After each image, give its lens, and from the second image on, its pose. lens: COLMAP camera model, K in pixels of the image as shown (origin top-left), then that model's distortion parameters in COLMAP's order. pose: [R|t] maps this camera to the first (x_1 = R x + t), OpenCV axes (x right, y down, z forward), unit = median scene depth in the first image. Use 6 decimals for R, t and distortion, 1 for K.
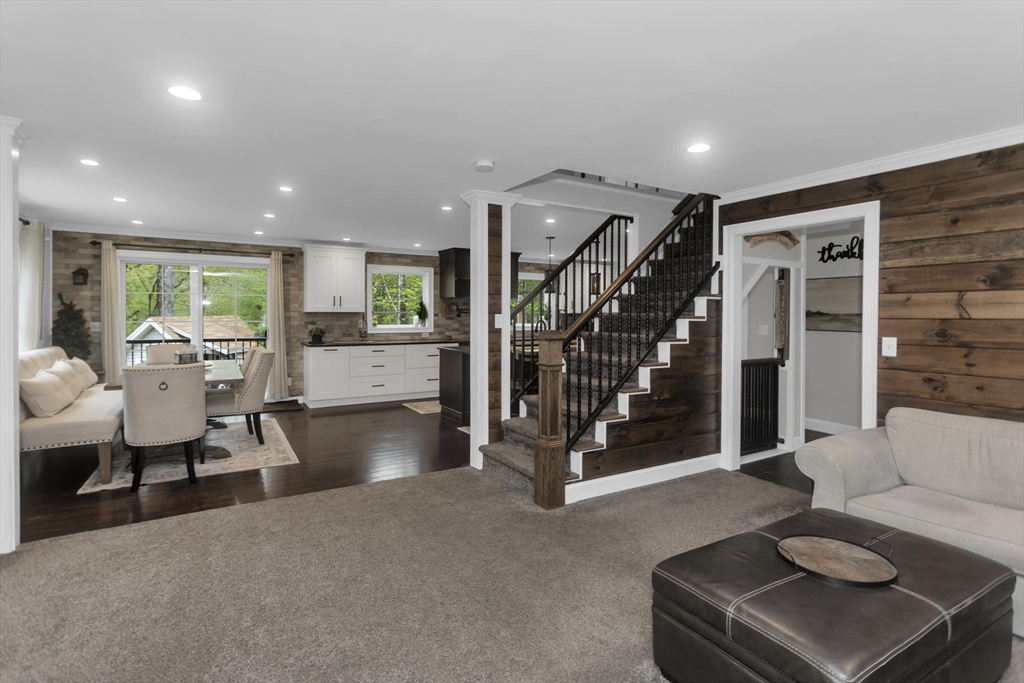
lens RADIAL K [[499.3, 0, 517.3], [0, 499.3, 317.5], [0, 0, 1]] dist [-0.002794, -0.000082]
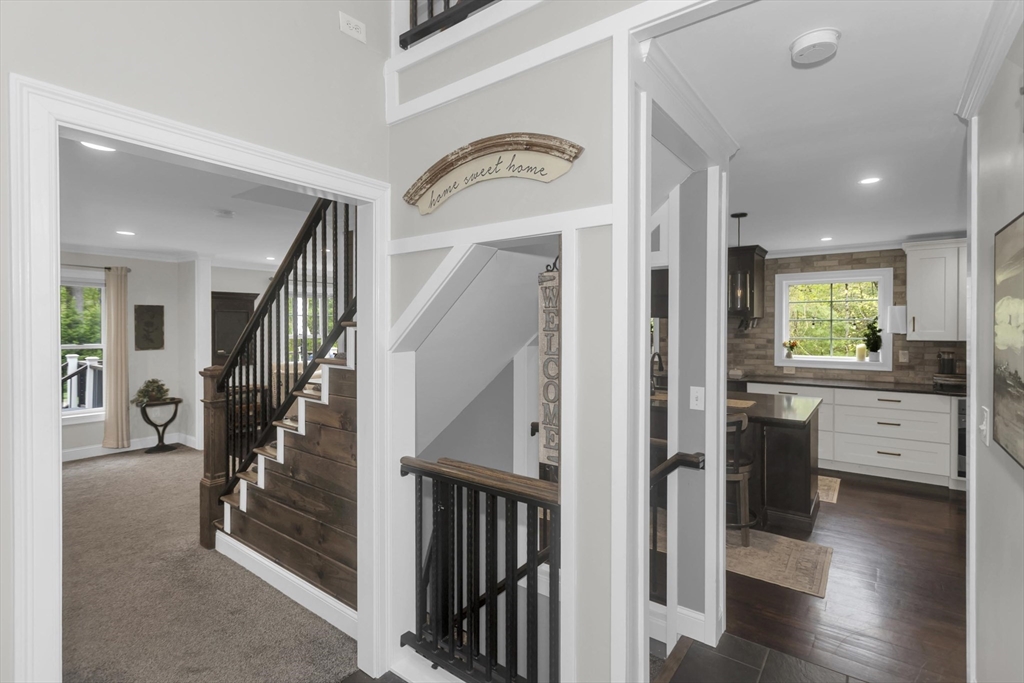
lens RADIAL K [[488.3, 0, 520.4], [0, 488.3, 329.1], [0, 0, 1]] dist [0.000491, 0.000611]
pose [[0.360601, -0.001210, -0.932719, 0.775379], [-0.004300, 0.999986, -0.002960, -0.030509], [0.932710, 0.005078, 0.360591, 0.794398]]
